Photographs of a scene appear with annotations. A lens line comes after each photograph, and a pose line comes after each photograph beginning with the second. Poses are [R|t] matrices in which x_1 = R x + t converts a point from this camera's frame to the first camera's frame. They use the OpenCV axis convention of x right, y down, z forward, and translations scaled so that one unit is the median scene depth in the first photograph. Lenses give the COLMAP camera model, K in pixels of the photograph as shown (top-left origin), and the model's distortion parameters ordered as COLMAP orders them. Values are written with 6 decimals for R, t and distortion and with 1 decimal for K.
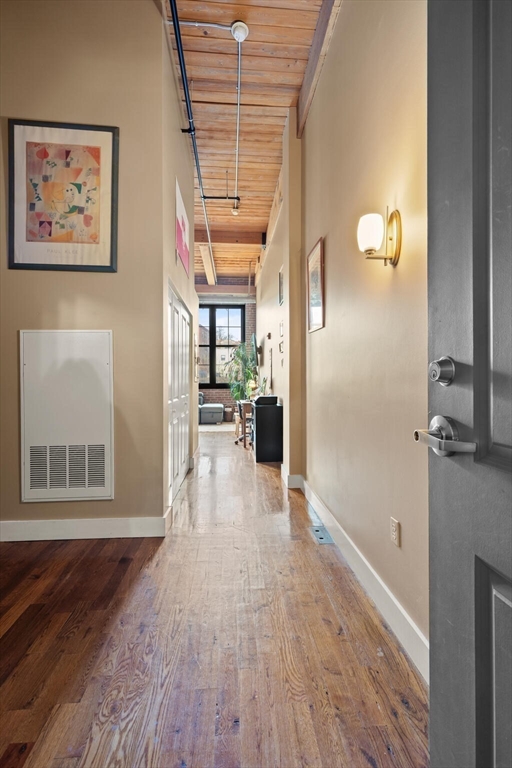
lens RADIAL K [[347.6, 0, 256.0], [0, 347.6, 384.0], [0, 0, 1]] dist [0.000154, 0.000261]
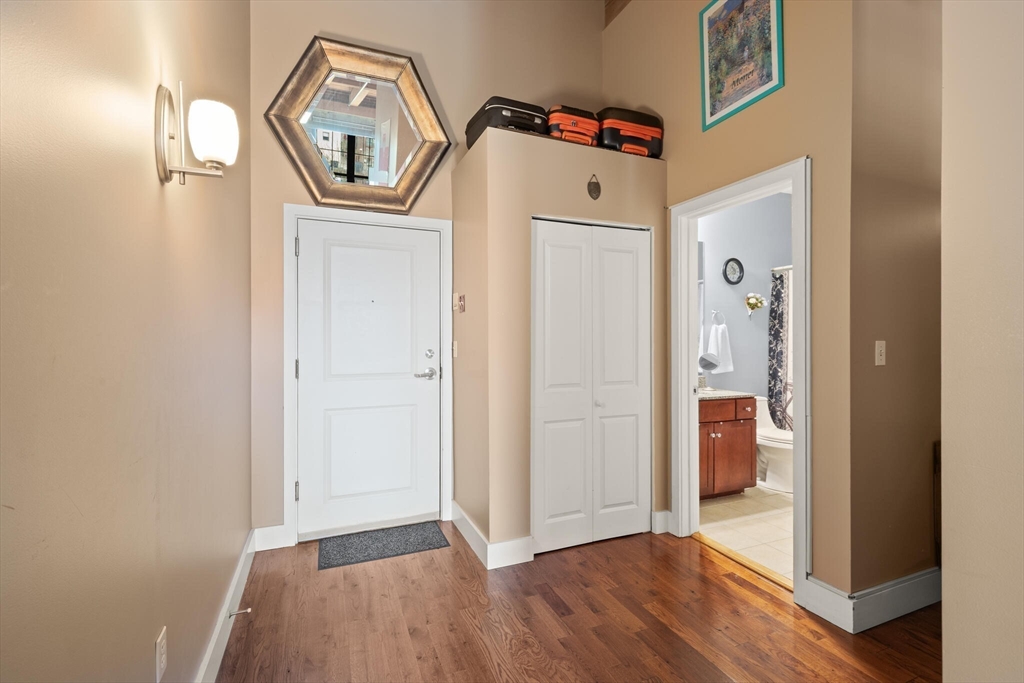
lens RADIAL K [[463.4, 0, 512.0], [0, 463.4, 341.5], [0, 0, 1]] dist [0.000154, 0.000261]
pose [[-0.952409, 0.004547, -0.304789, 0.023028], [0.004671, 0.999989, 0.000323, -0.018888], [0.304787, -0.001116, -0.952420, 0.505544]]
